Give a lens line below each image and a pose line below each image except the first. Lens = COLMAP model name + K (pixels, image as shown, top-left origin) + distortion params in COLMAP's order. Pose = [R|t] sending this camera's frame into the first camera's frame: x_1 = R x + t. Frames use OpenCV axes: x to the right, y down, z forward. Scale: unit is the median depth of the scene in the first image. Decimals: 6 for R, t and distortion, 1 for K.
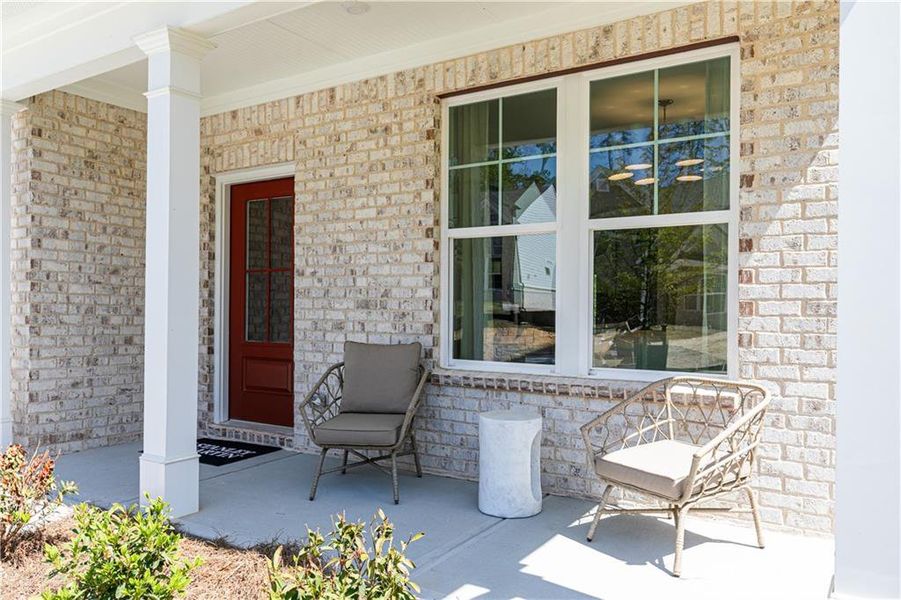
lens RADIAL K [[398.6, 0, 448.2], [0, 398.6, 304.4], [0, 0, 1]] dist [0.000590, 0.000022]
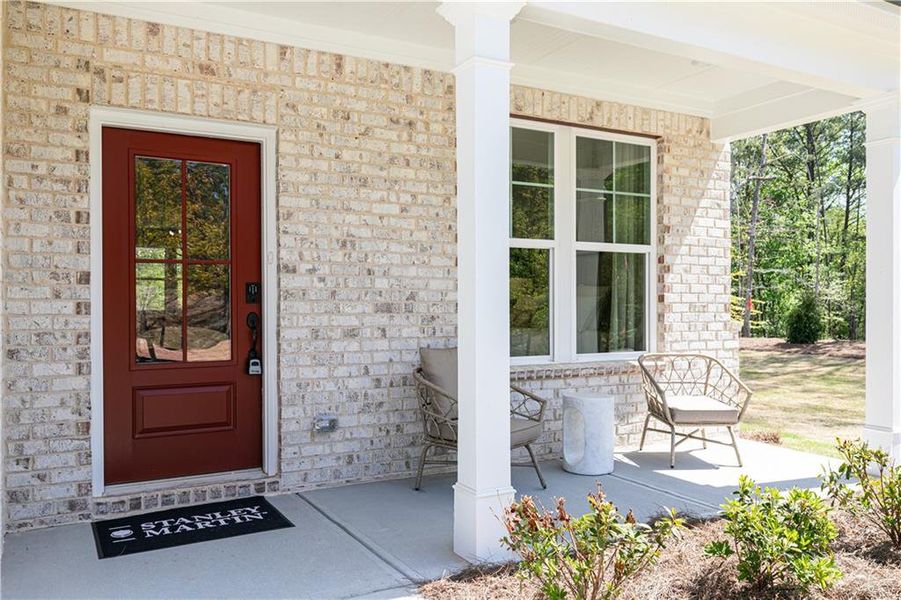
lens RADIAL K [[398.6, 0, 448.2], [0, 398.6, 304.4], [0, 0, 1]] dist [0.000590, 0.000022]
pose [[0.790731, -0.006071, 0.612134, -0.660763], [0.004176, 0.999981, 0.004524, -0.011784], [-0.612150, -0.001021, 0.790741, 0.188704]]
